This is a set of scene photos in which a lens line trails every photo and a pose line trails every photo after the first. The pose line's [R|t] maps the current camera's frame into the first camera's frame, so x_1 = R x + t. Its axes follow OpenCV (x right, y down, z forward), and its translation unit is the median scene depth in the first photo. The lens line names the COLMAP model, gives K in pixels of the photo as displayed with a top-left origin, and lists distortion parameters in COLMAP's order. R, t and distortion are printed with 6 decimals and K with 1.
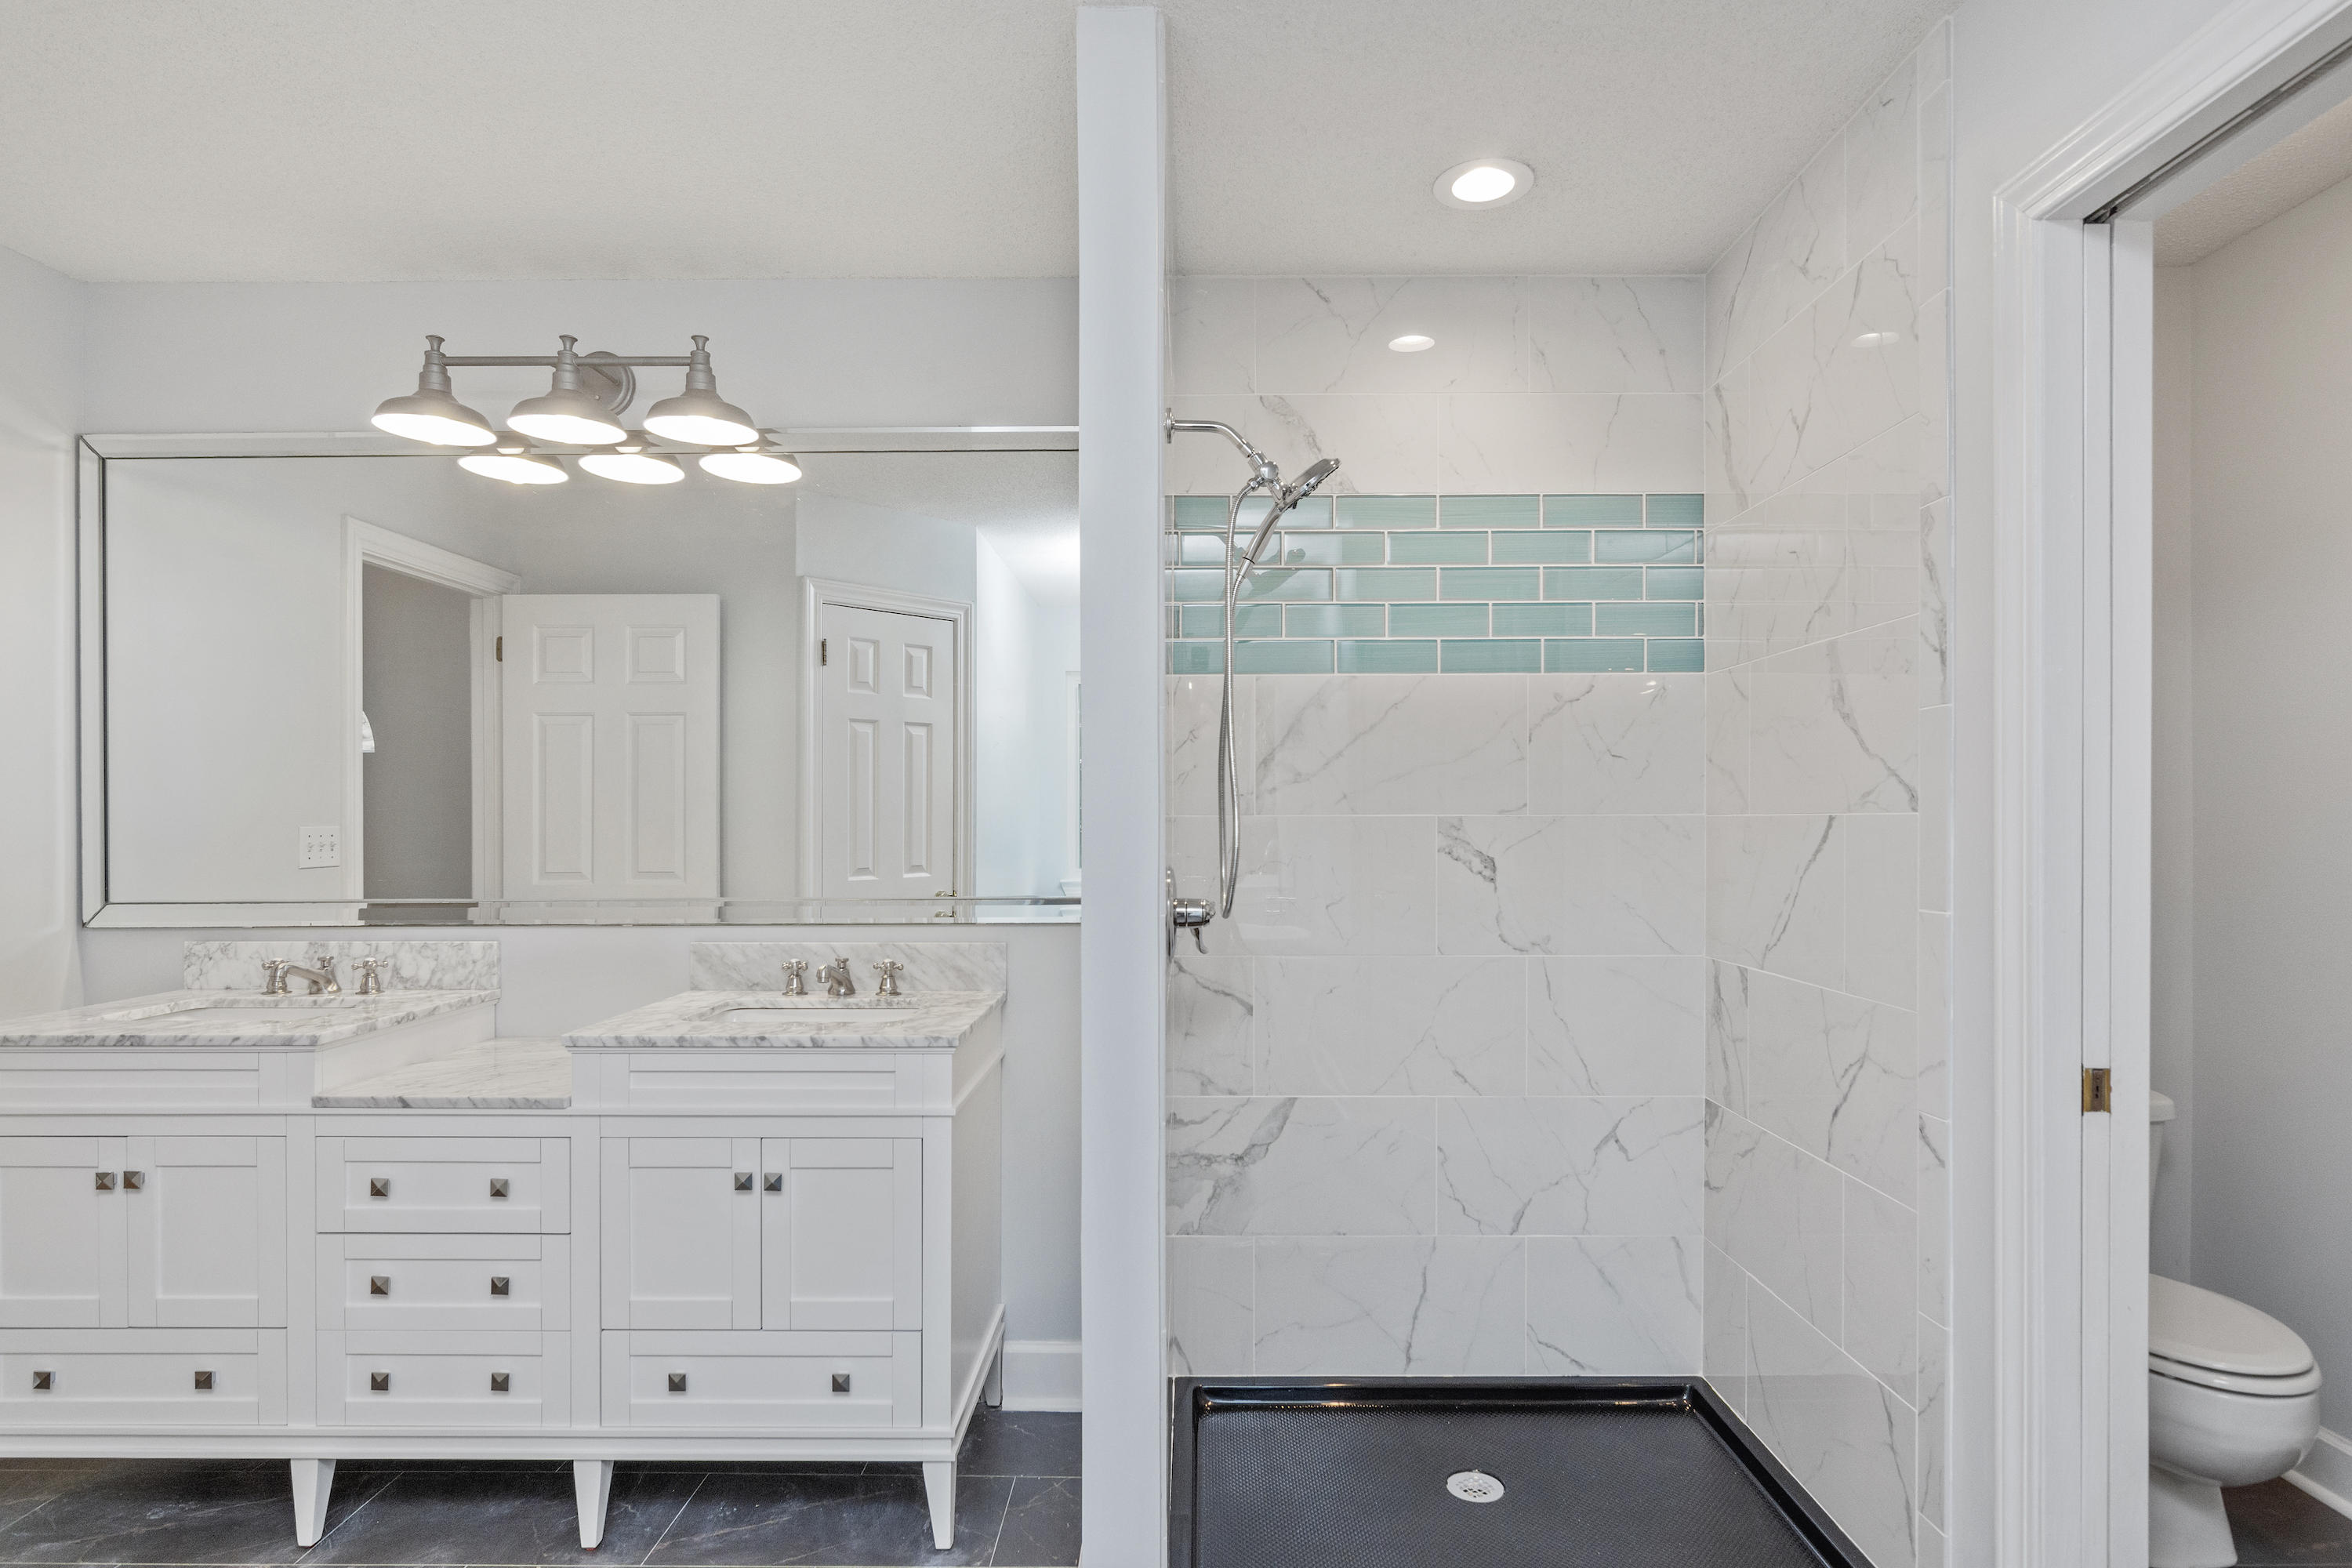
lens RADIAL K [[1298.8, 0, 1167.7], [0, 1298.8, 835.9], [0, 0, 1]] dist [-0.004792, 0.001428]
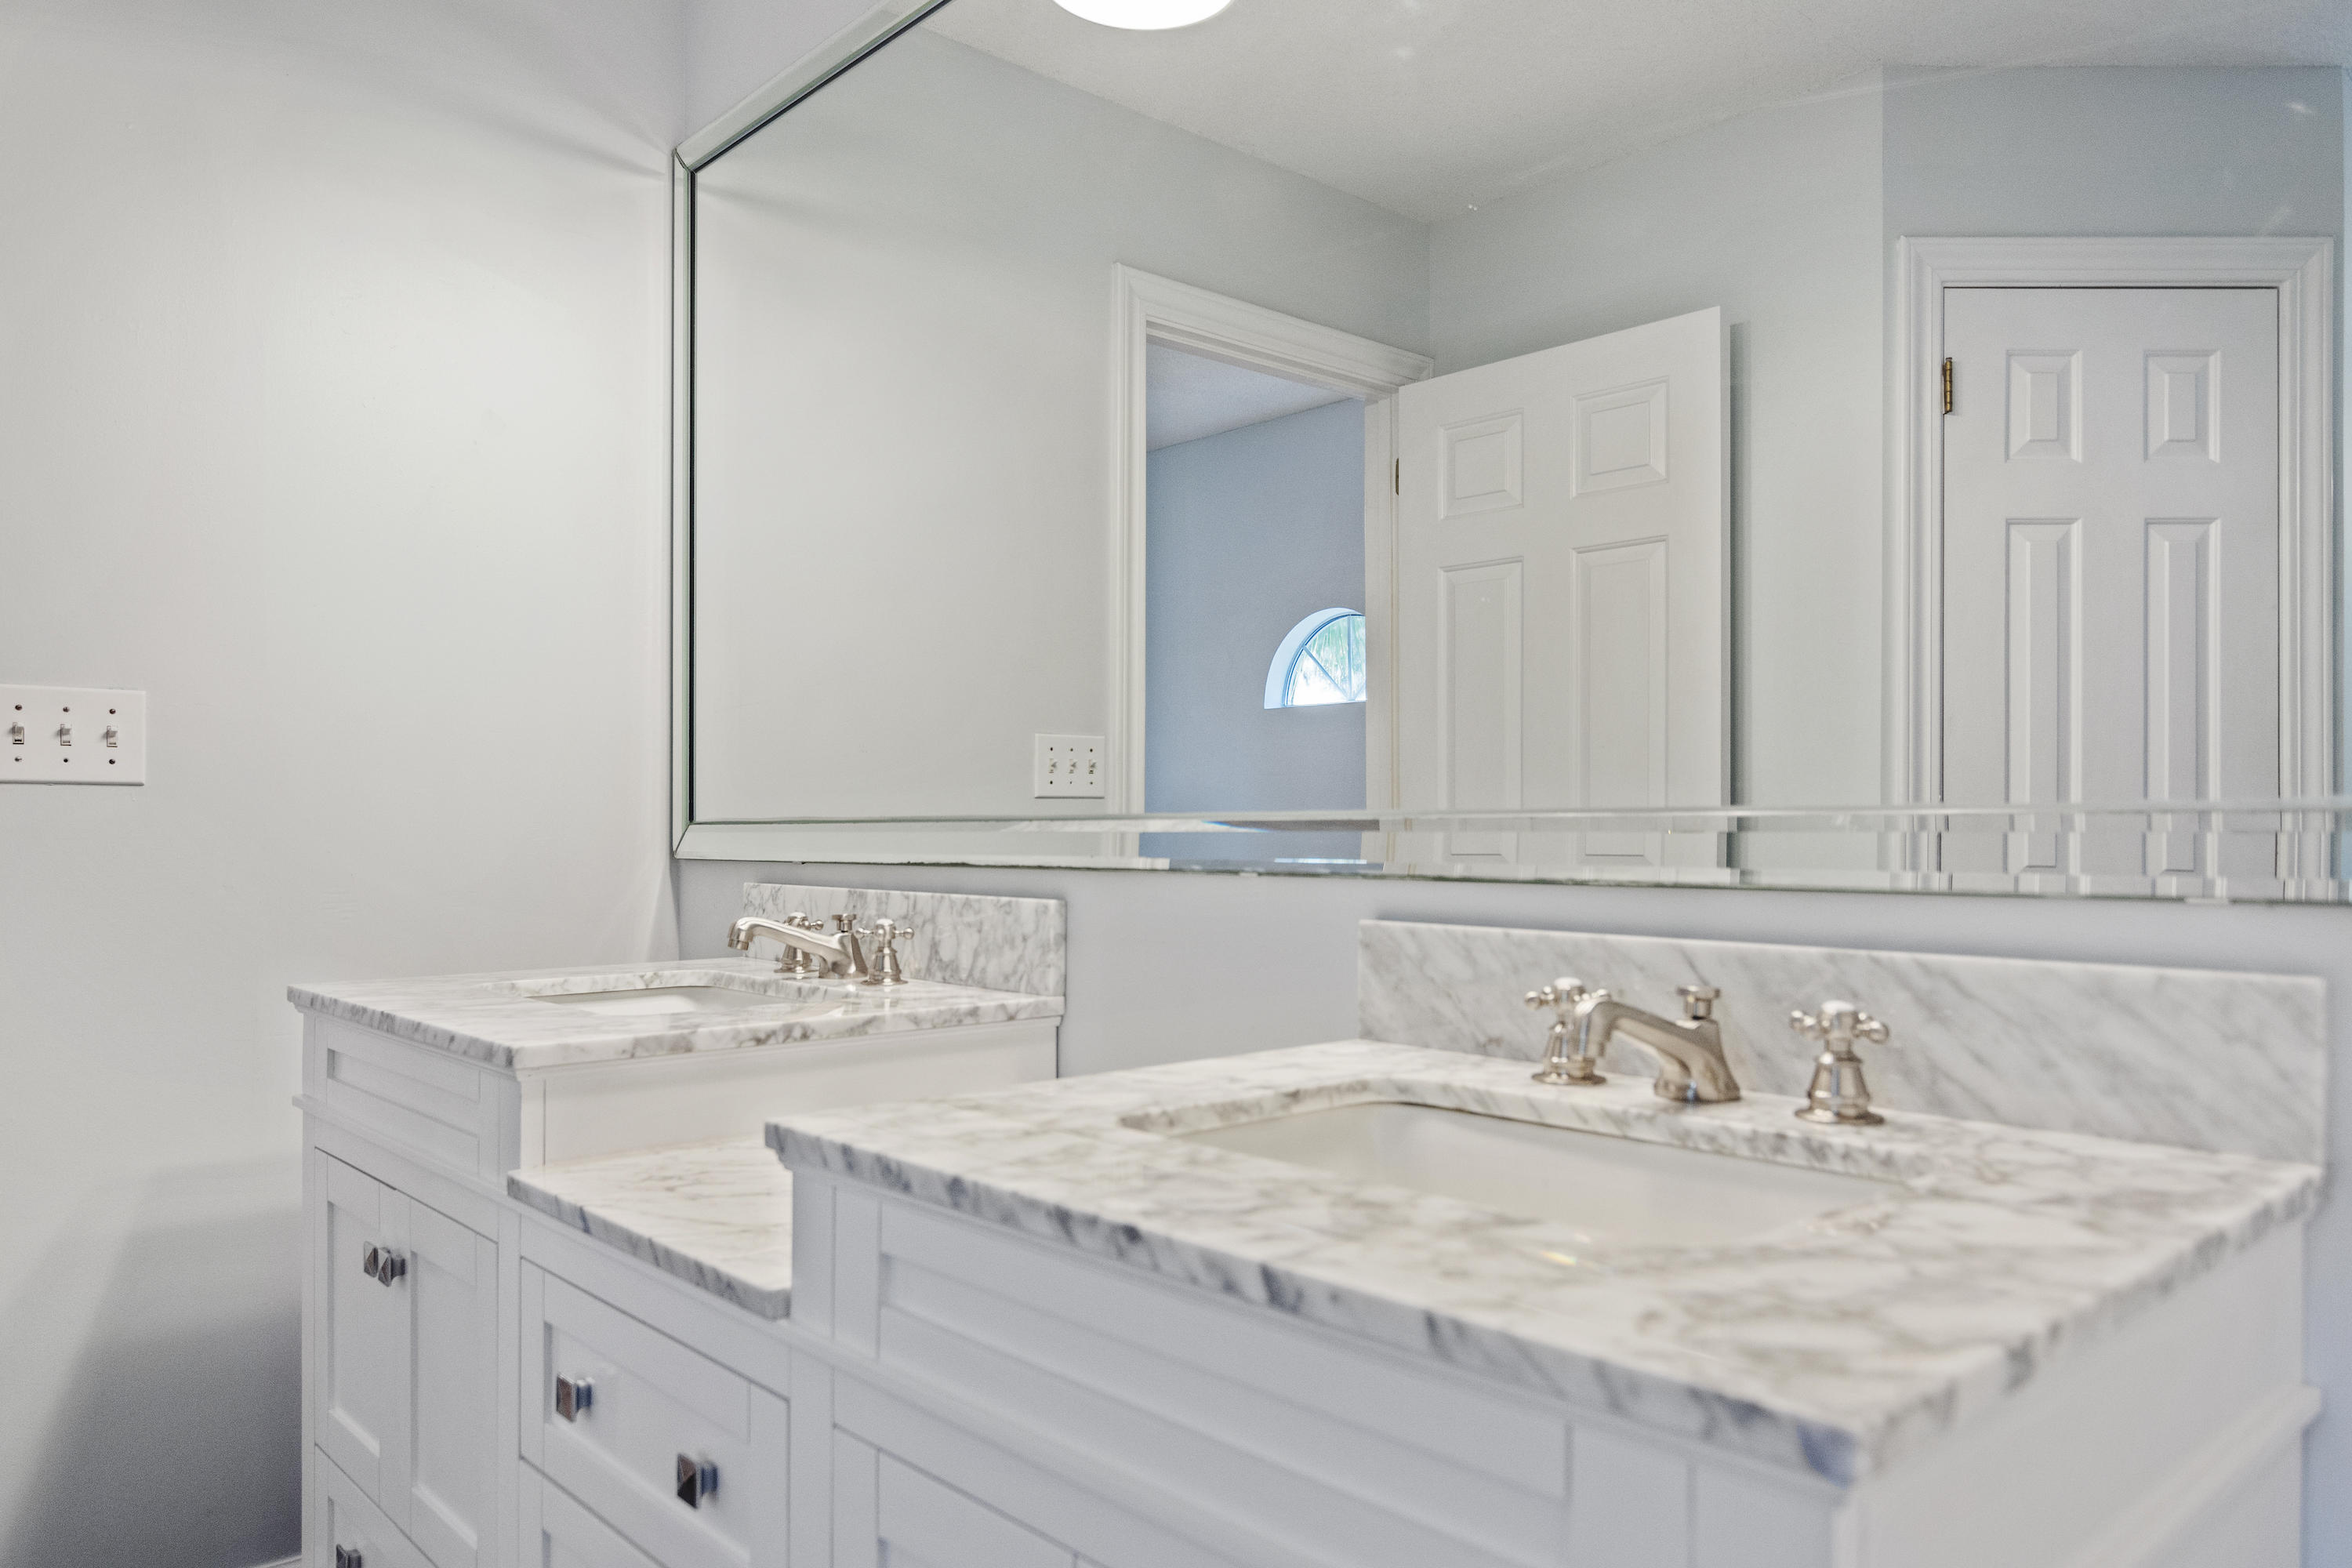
lens RADIAL K [[1593.2, 0, 1167.2], [0, 1593.2, 831.3], [0, 0, 1]] dist [0.050949, 0.000235]
pose [[0.696062, 0.007249, -0.717945, -0.051249], [-0.016982, 0.999836, -0.006369, 0.059034], [0.717781, 0.016625, 0.696071, 0.614431]]
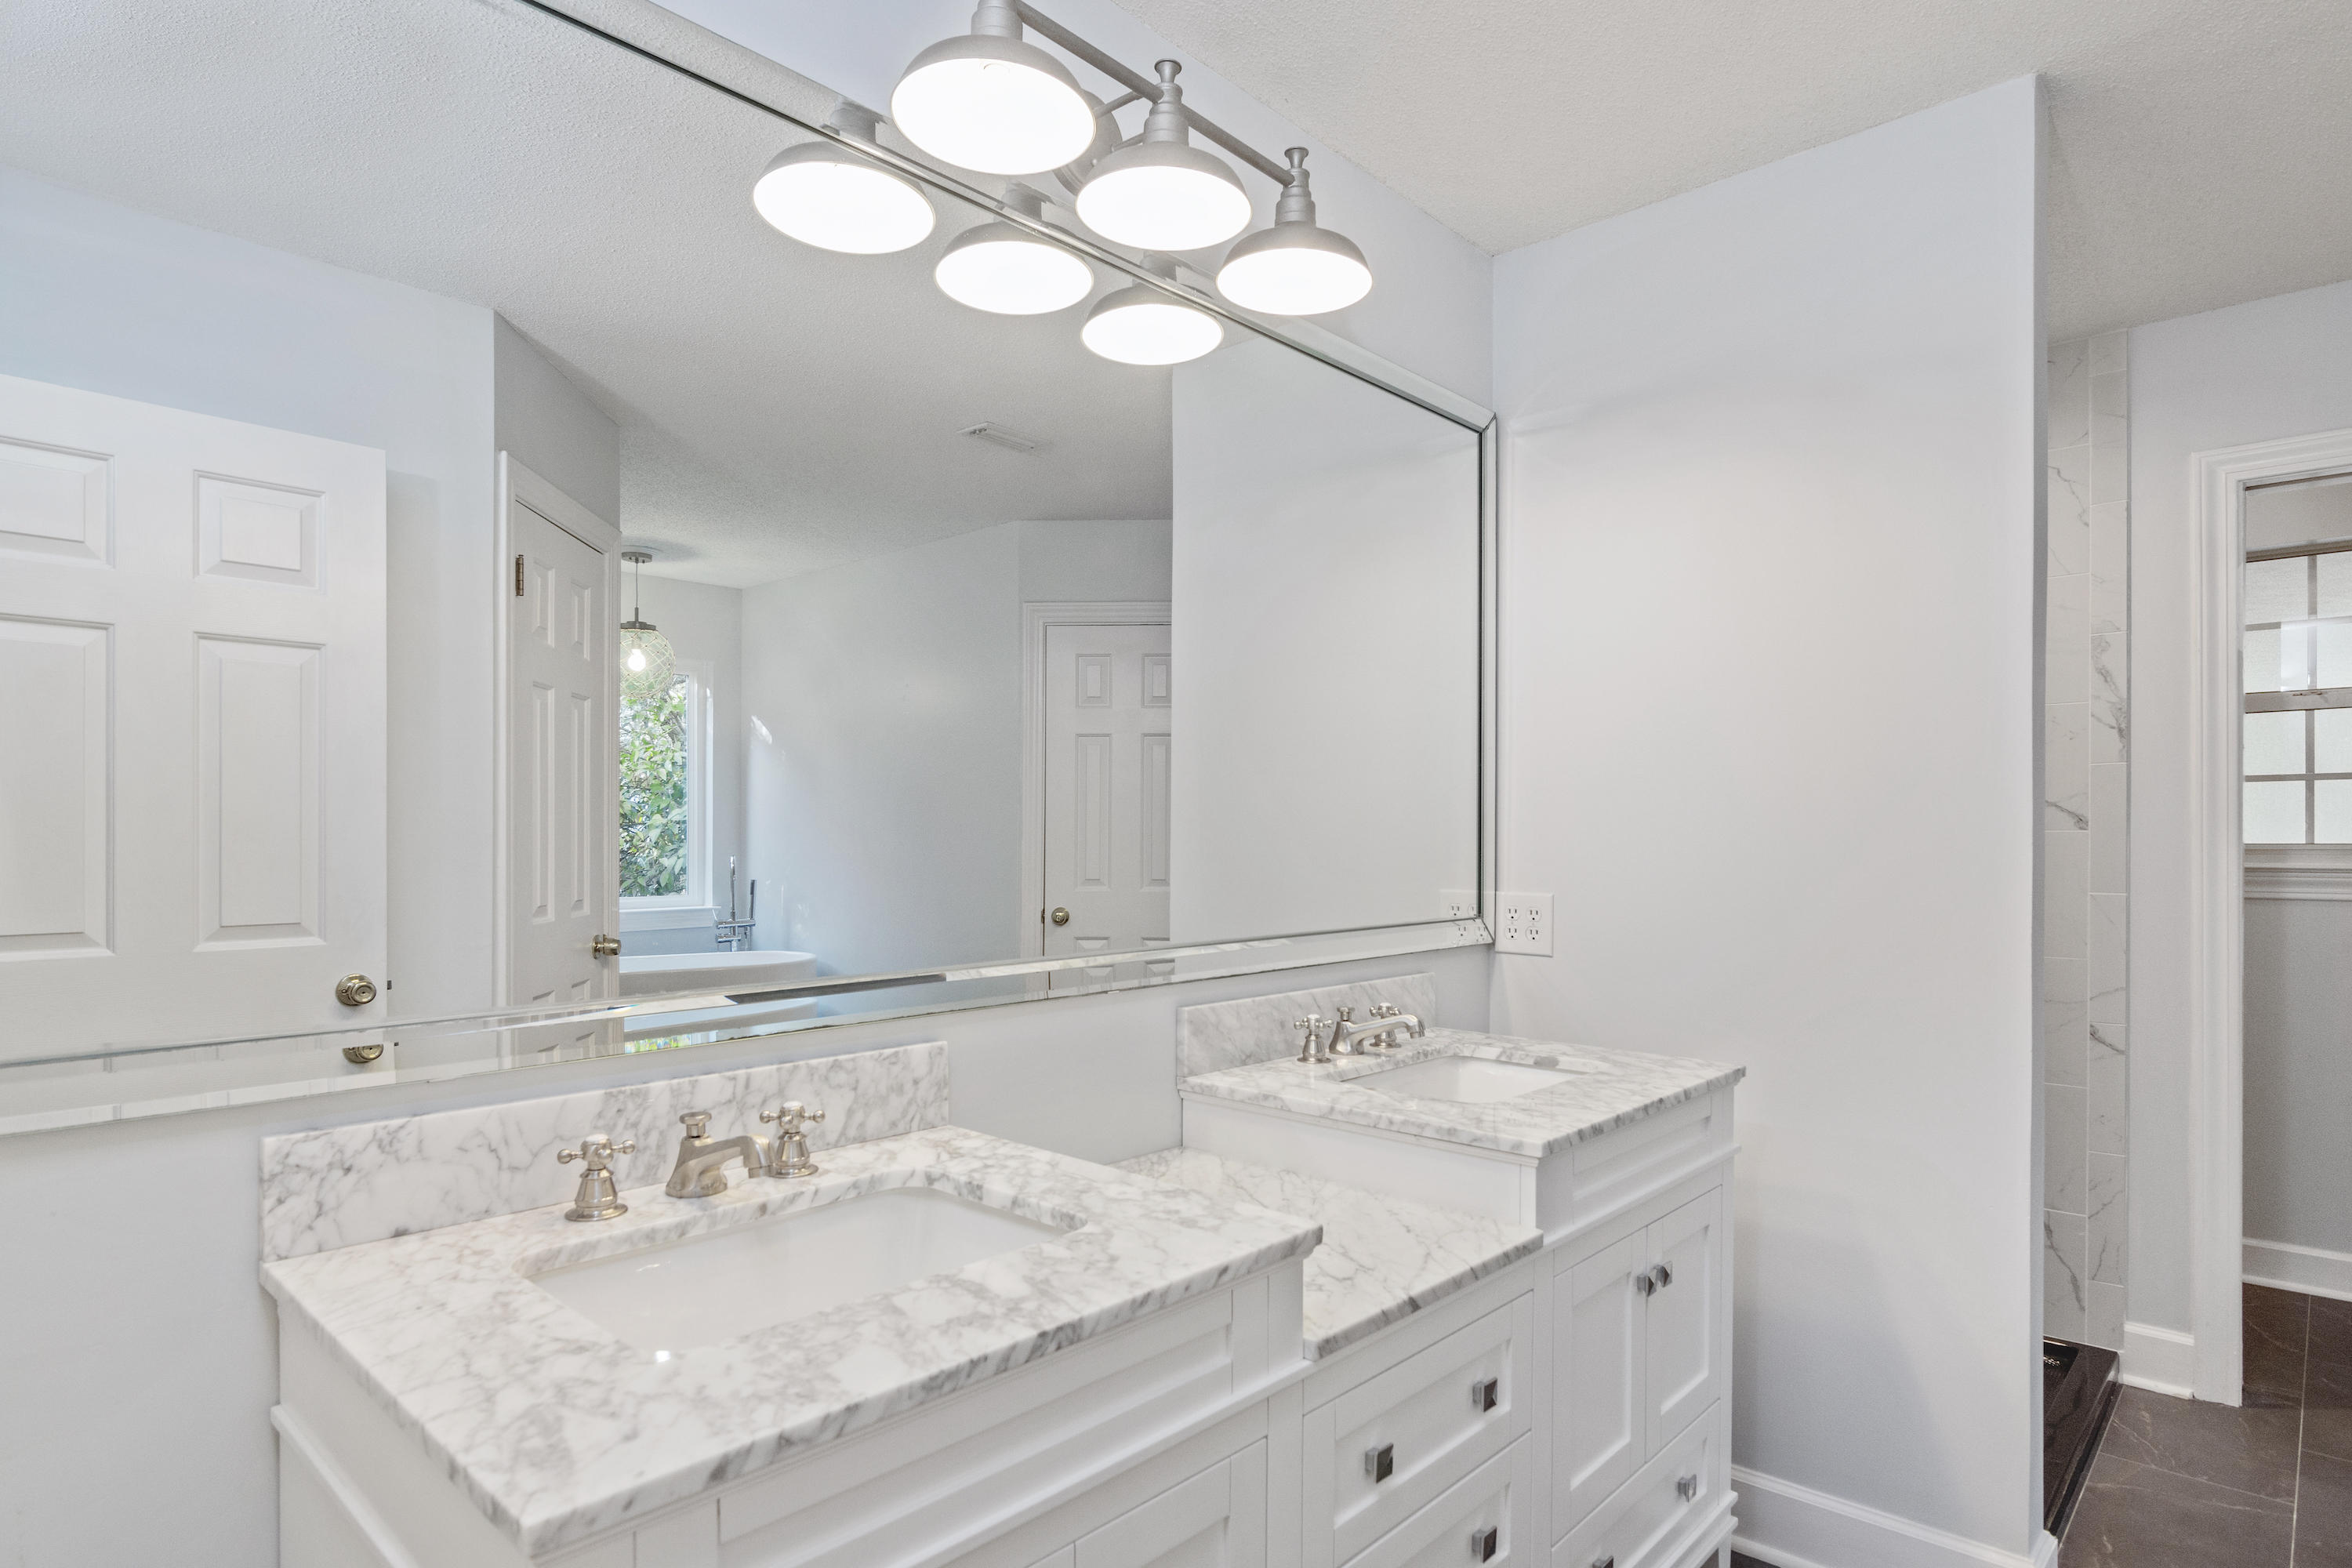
lens RADIAL K [[1265.7, 0, 1182.9], [0, 1265.7, 852.6], [0, 0, 1]] dist [-0.004383, -0.000249]
pose [[0.655253, -0.004302, 0.755397, -0.877293], [0.008836, 0.999959, -0.001970, 0.001340], [-0.755358, 0.007966, 0.655264, 0.566555]]
